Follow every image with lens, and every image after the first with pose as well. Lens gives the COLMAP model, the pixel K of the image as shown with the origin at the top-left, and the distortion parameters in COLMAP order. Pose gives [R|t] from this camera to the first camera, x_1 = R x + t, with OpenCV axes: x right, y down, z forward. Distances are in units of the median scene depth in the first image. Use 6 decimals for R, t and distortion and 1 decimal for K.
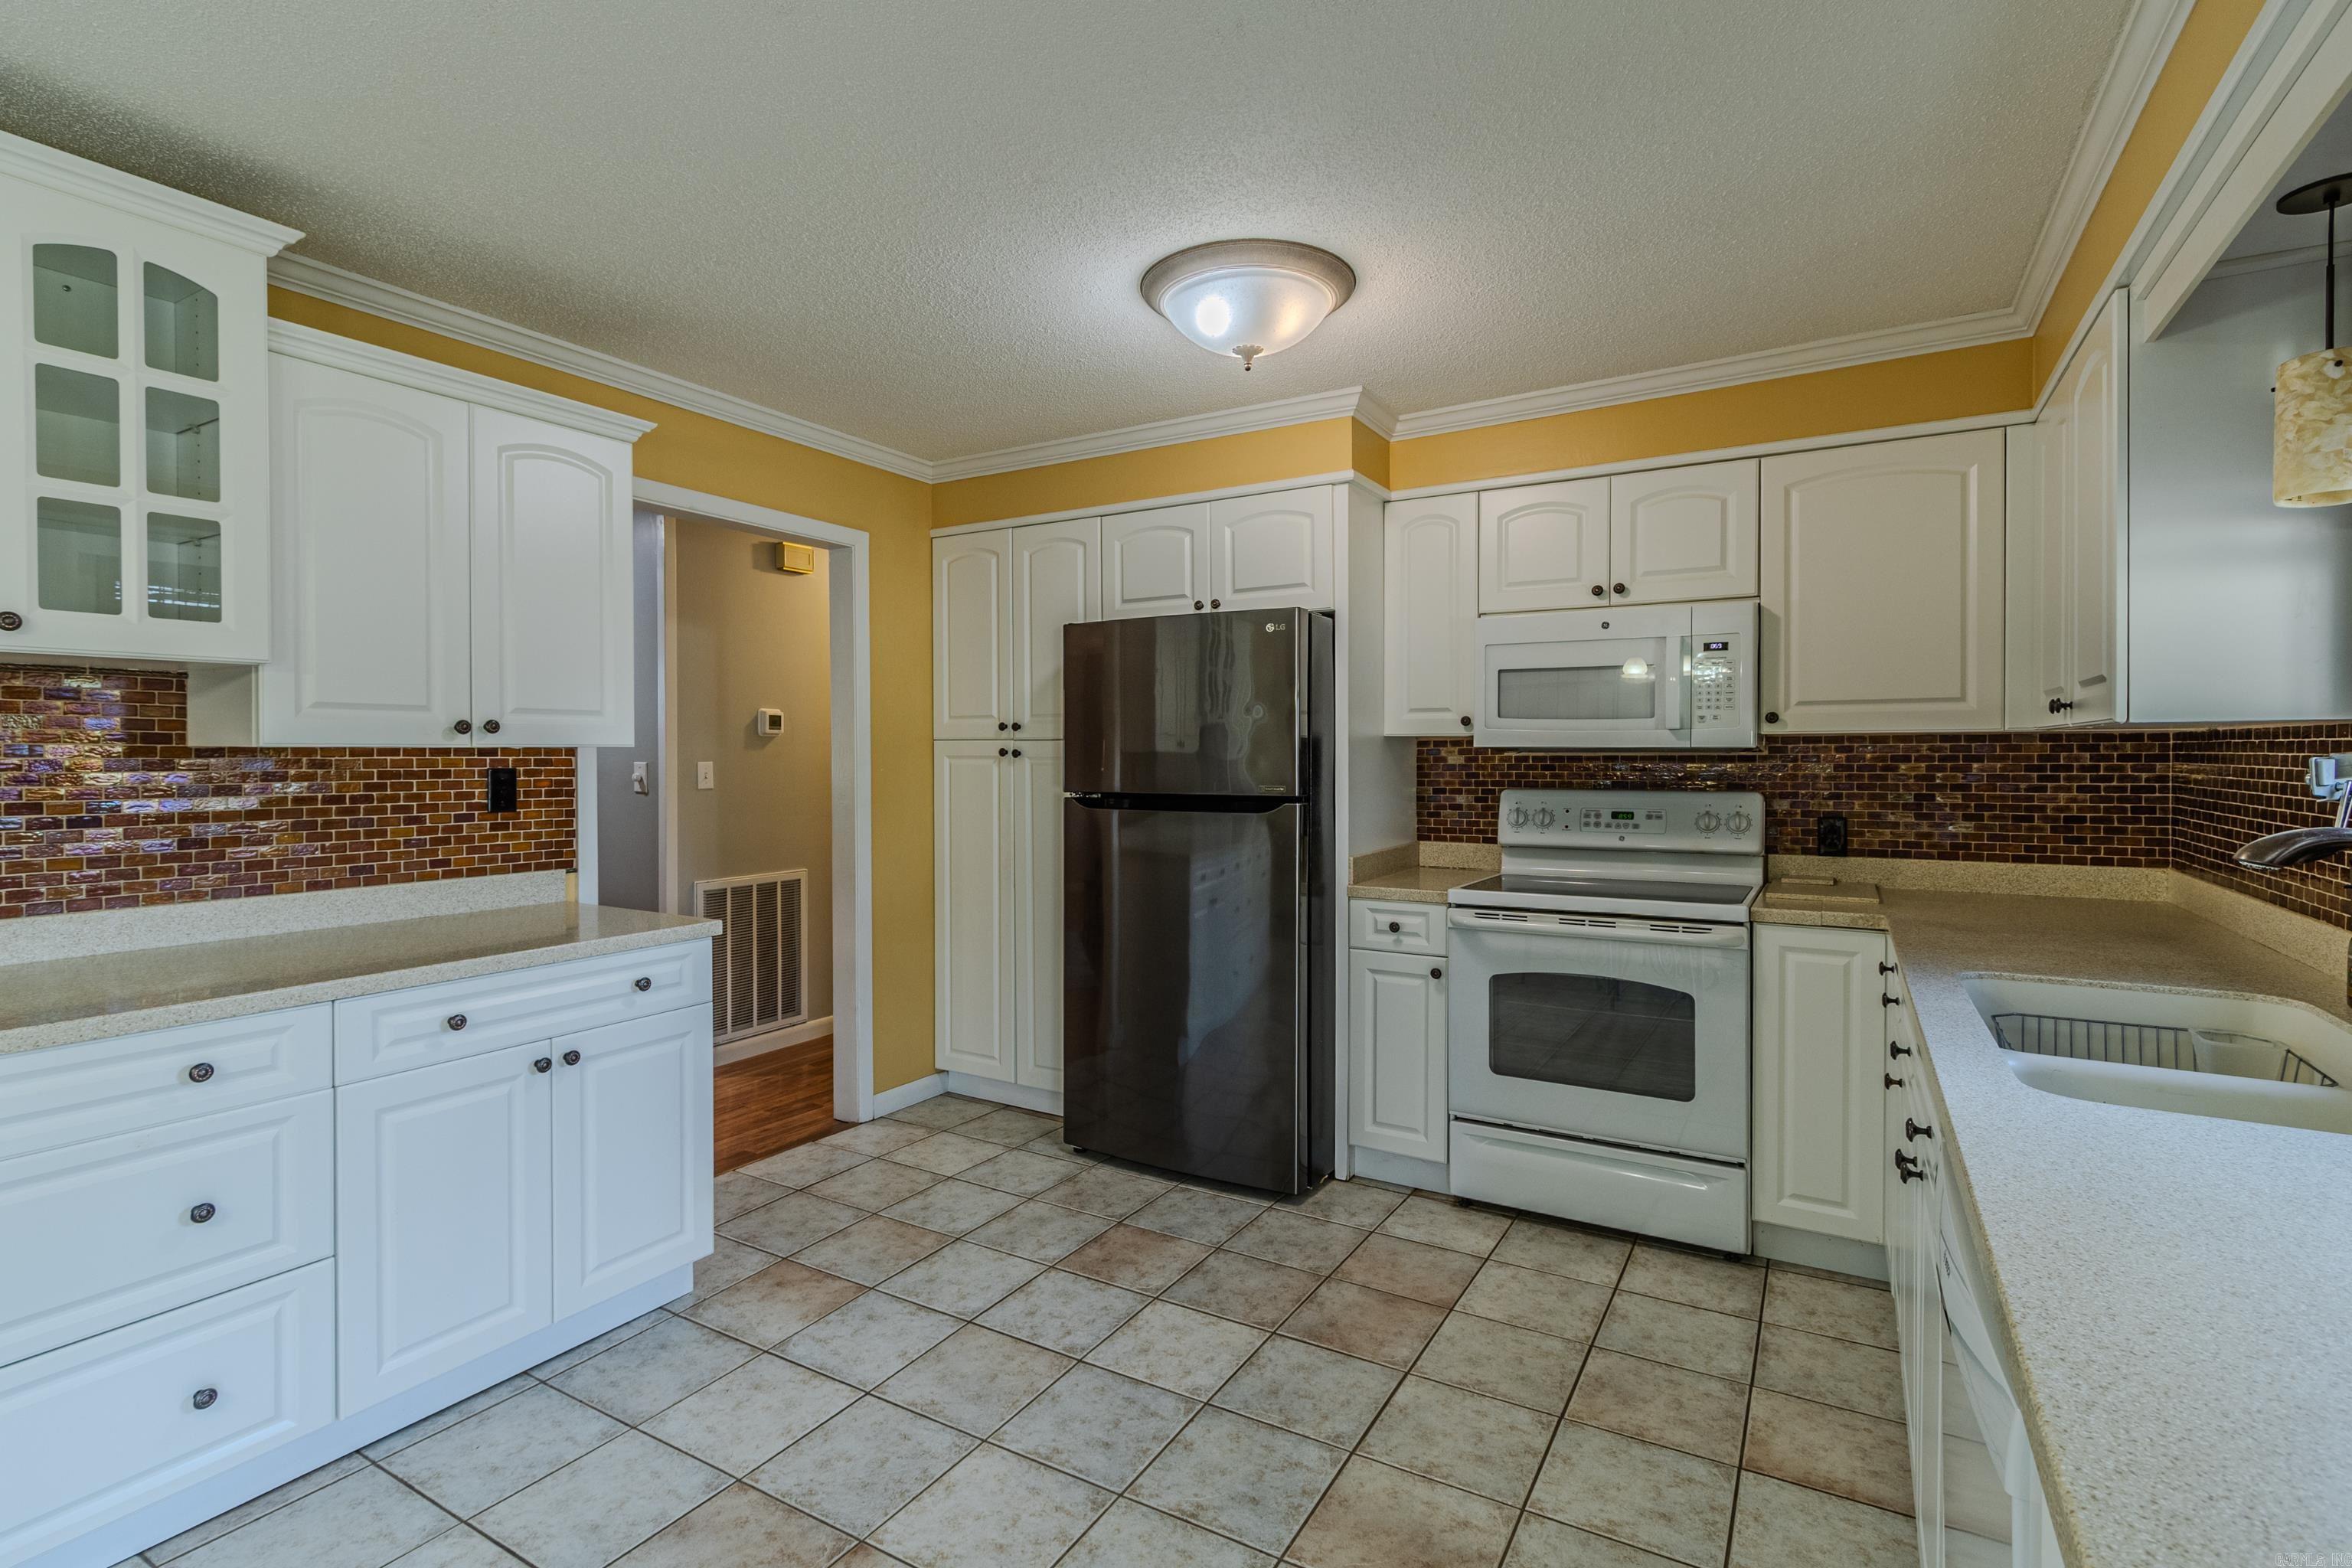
lens RADIAL K [[1088.2, 0, 1180.1], [0, 1088.2, 769.9], [0, 0, 1]] dist [0.009780, -0.003262]
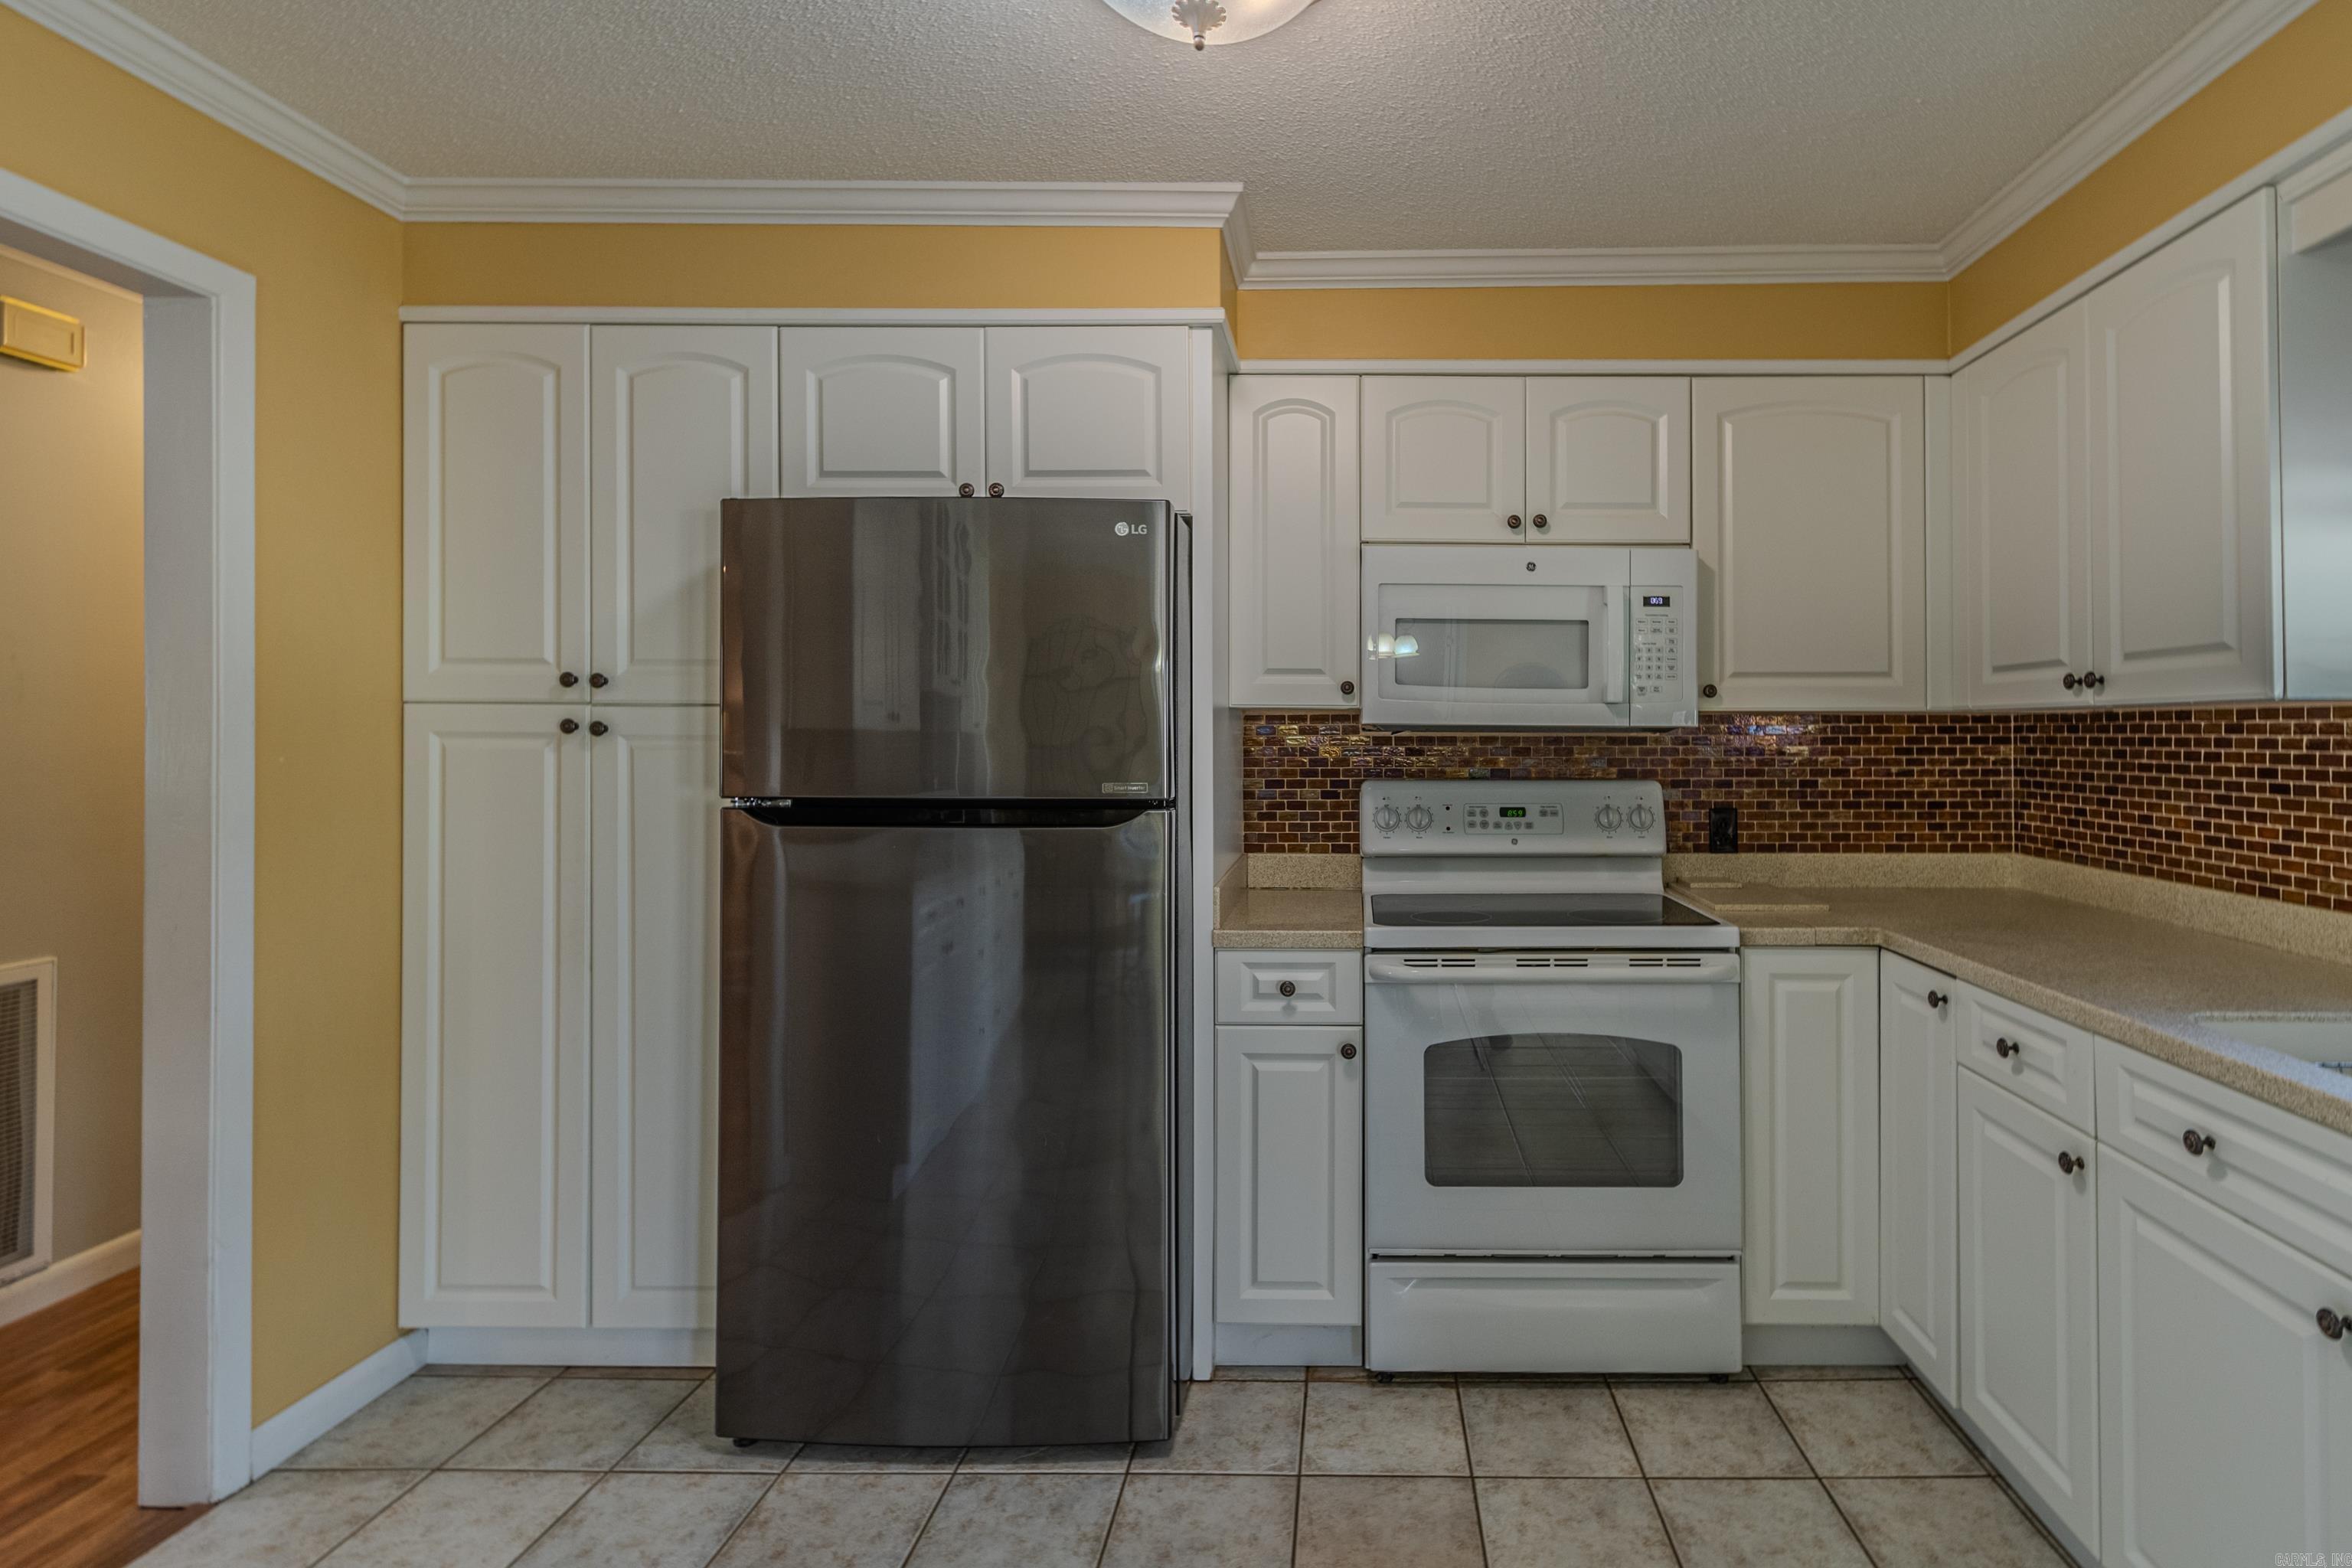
lens RADIAL K [[1088.2, 0, 1229.6], [0, 1088.2, 731.6], [0, 0, 1]] dist [0.009780, -0.003262]
pose [[0.874944, 0.005630, 0.484192, -0.162956], [0.003410, 0.999836, -0.017788, -0.003376], [-0.484213, 0.017214, 0.874781, 0.420926]]
